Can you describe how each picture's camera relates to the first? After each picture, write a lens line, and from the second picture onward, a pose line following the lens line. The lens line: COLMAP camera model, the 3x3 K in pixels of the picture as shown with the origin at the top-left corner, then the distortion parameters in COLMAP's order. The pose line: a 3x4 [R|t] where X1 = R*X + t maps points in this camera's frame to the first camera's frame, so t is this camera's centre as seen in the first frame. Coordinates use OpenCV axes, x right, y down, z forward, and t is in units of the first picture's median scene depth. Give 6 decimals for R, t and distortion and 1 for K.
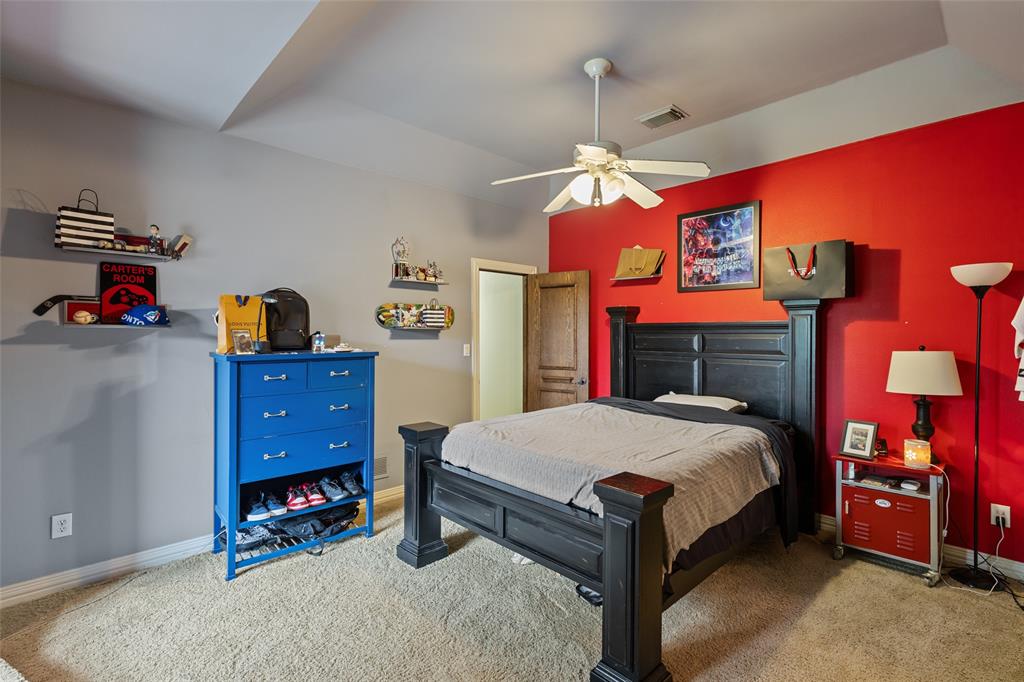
lens RADIAL K [[468.7, 0, 506.5], [0, 468.7, 338.5], [0, 0, 1]] dist [0.013531, 0.000540]
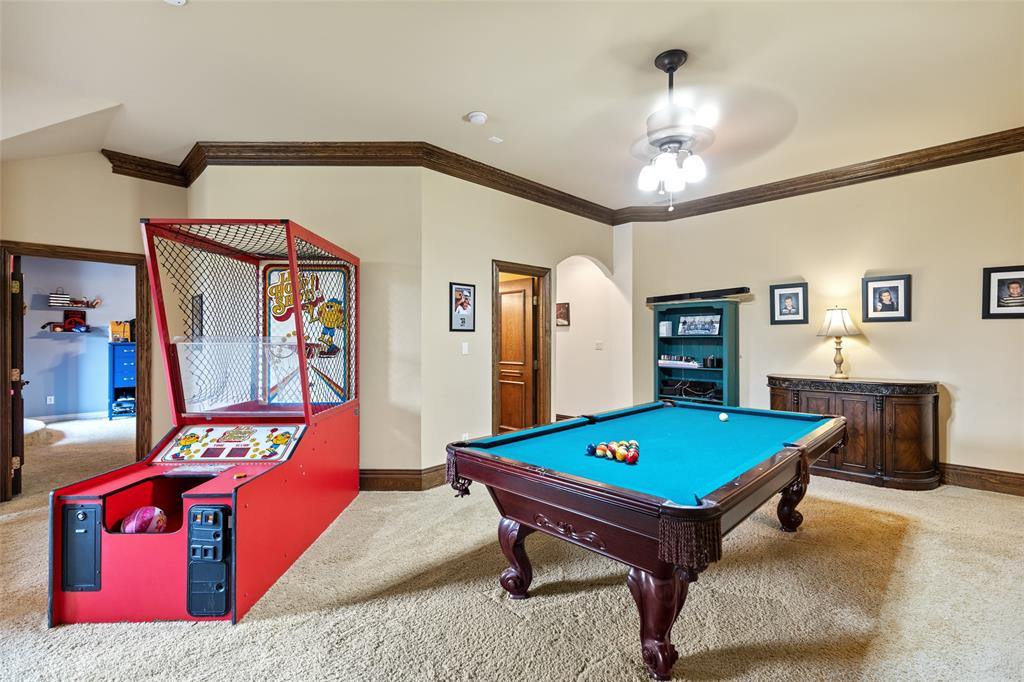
lens RADIAL K [[468.7, 0, 519.7], [0, 468.7, 338.5], [0, 0, 1]] dist [0.013531, 0.000540]
pose [[0.999931, -0.002996, 0.011357, 1.843989], [0.003141, 0.999913, -0.012810, 0.054929], [-0.011317, 0.012845, 0.999853, -1.882676]]
